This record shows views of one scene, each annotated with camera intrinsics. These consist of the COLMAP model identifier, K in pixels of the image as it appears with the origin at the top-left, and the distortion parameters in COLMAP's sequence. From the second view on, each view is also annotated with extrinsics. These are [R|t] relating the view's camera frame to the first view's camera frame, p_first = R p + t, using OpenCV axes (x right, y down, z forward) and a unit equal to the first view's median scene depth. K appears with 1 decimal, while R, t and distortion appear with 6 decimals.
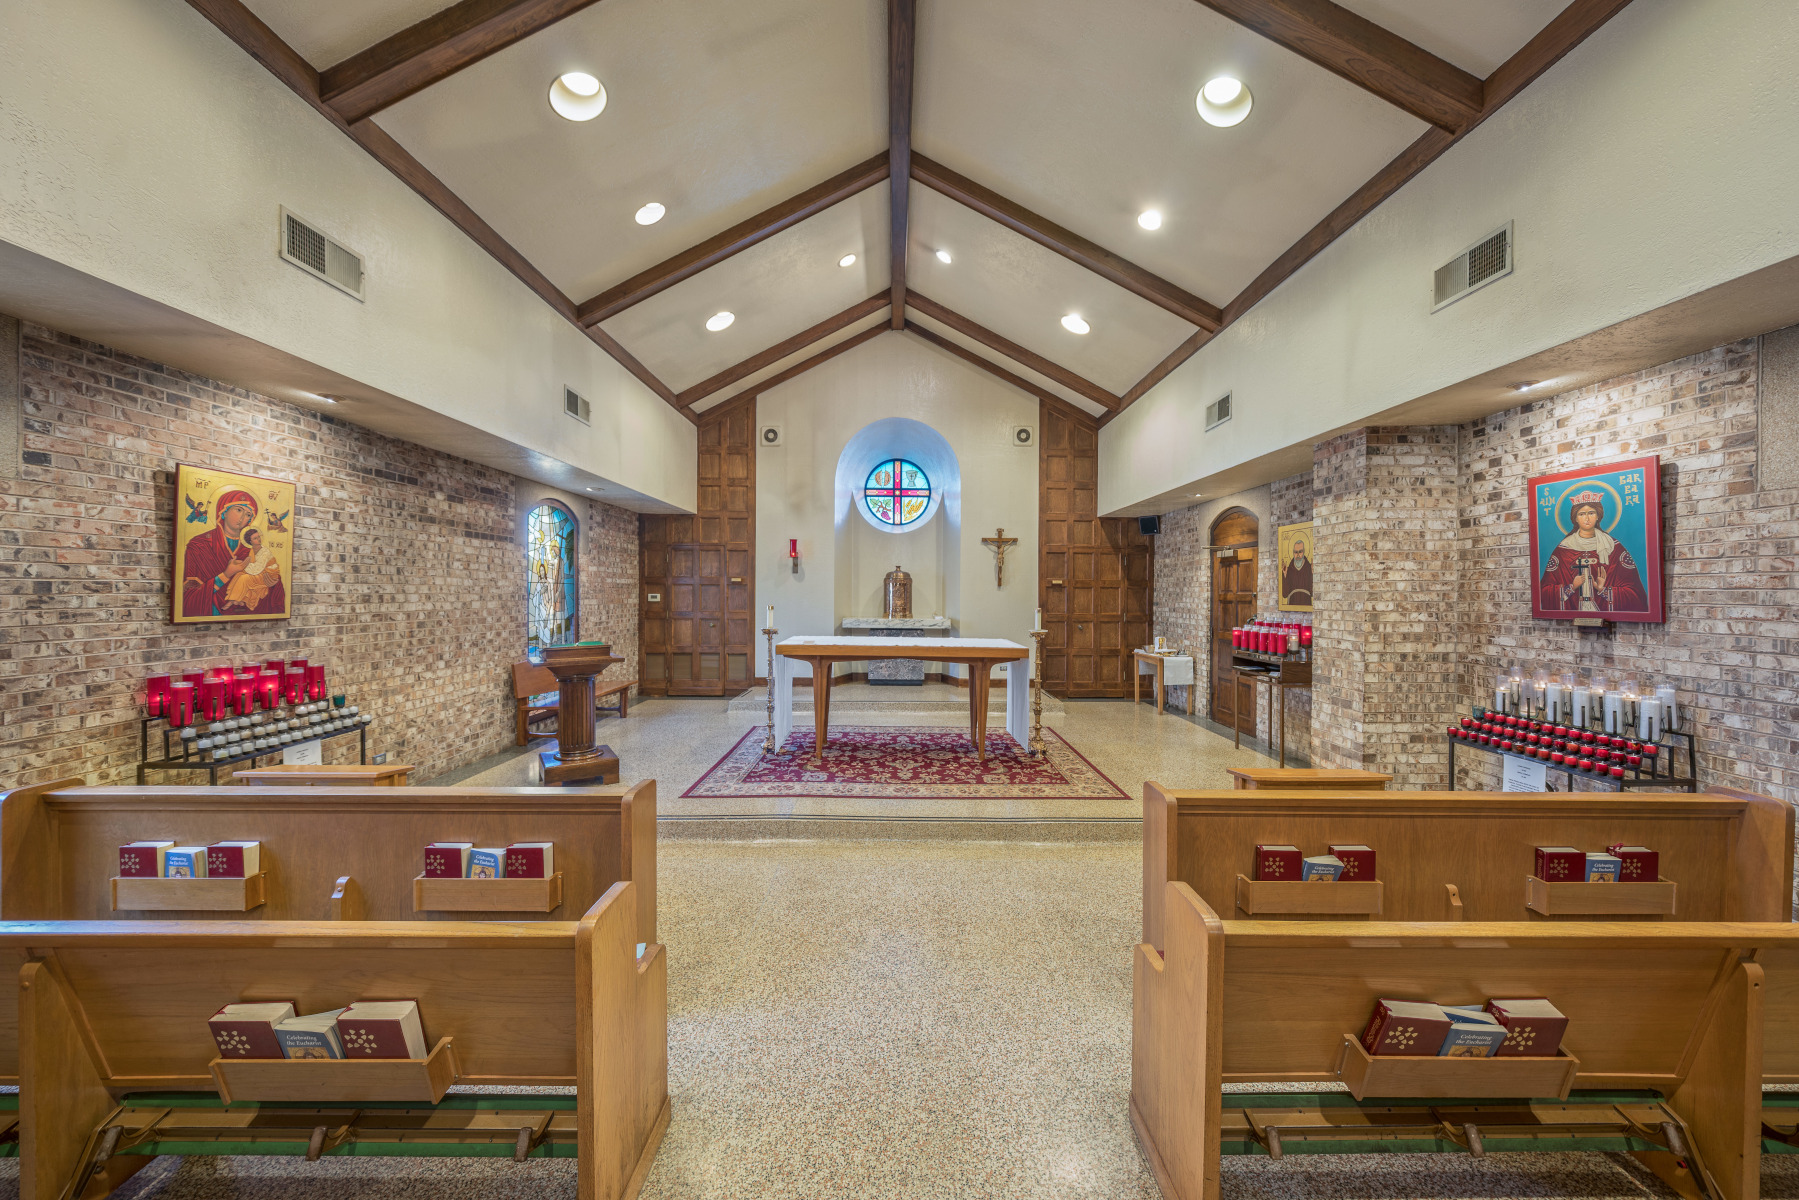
lens RADIAL K [[623.7, 0, 892.8], [0, 623.7, 585.6], [0, 0, 1]] dist [0.000760, 0.000172]
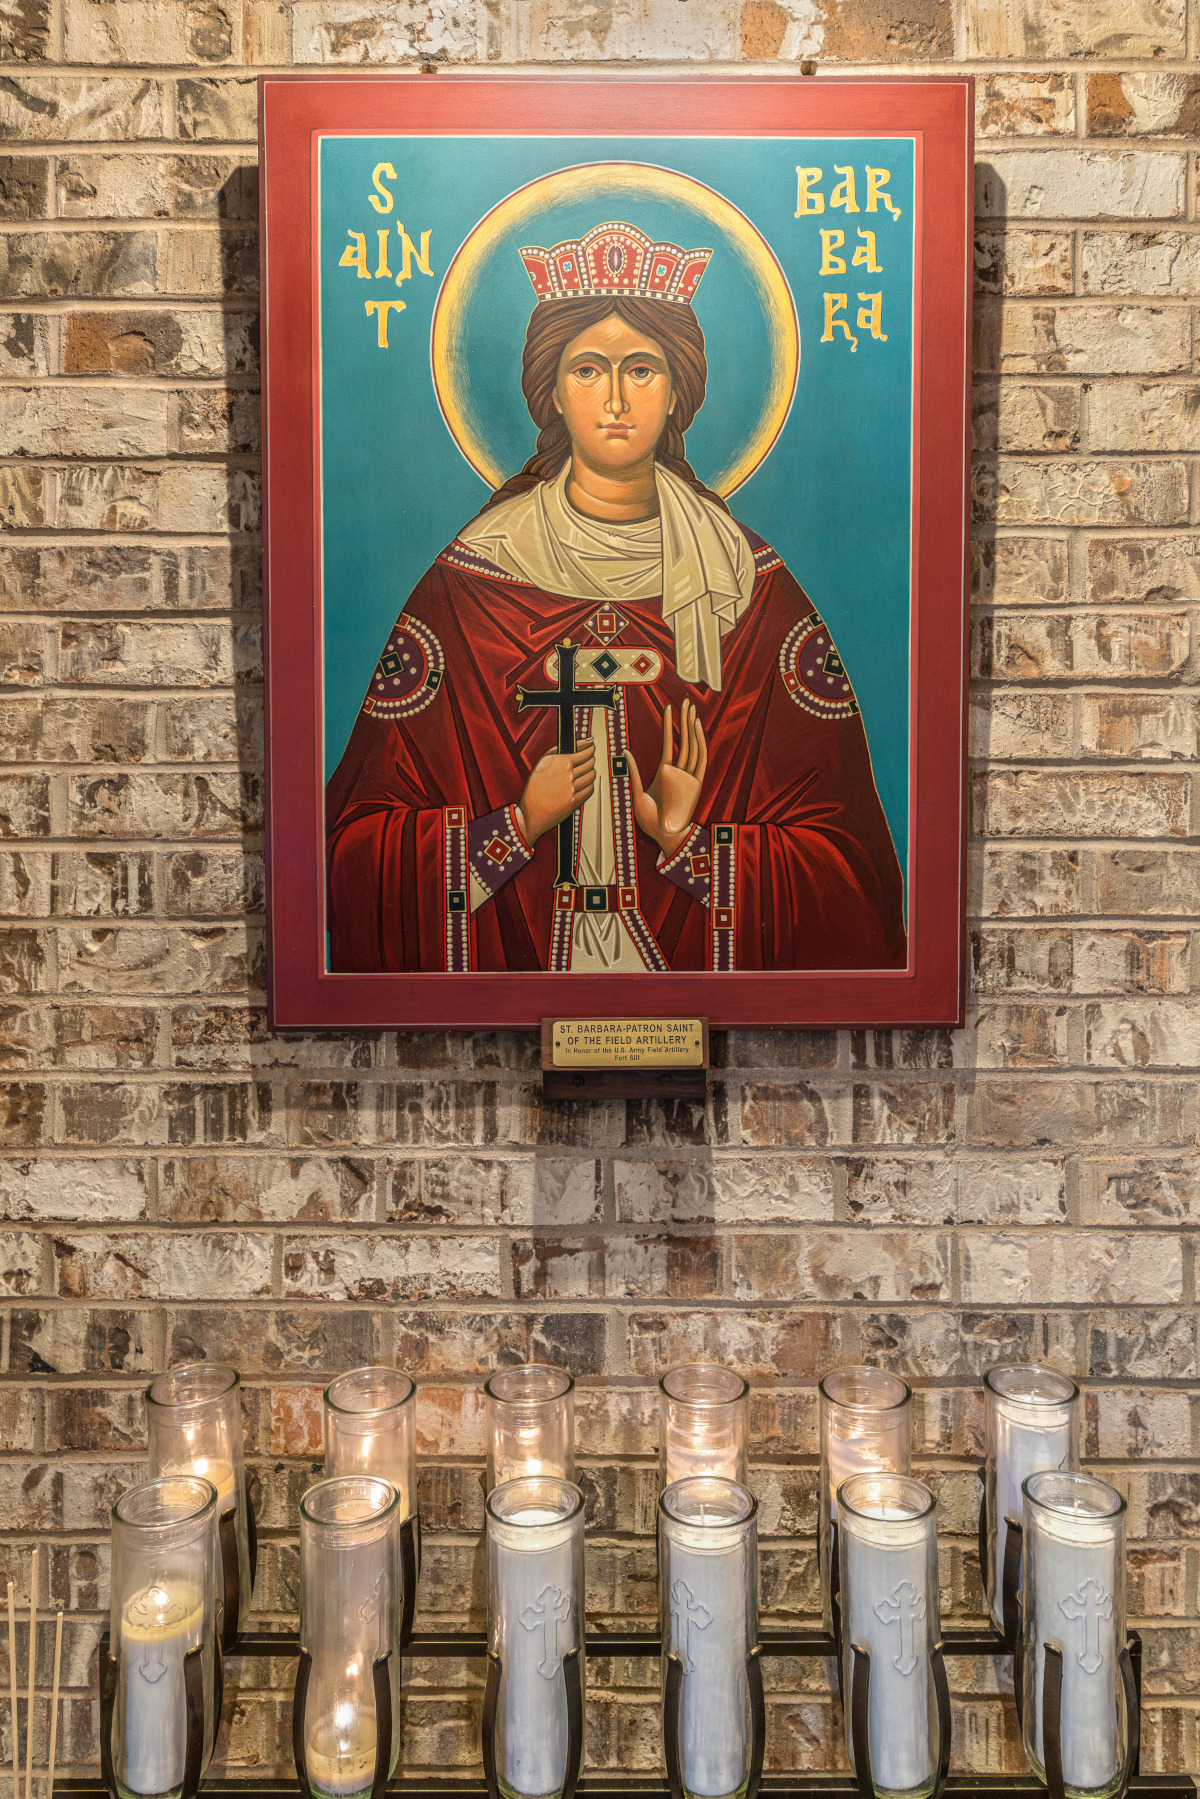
lens RADIAL K [[1249.8, 0, 597.6], [0, 1249.8, 884.4], [0, 0, 1]] dist [-0.002660, 0.005595]
pose [[-0.000580, -0.009842, 0.999951, 0.795272], [-0.012378, 0.999875, 0.009834, 0.014847], [-0.999923, -0.012372, -0.000701, 1.011678]]
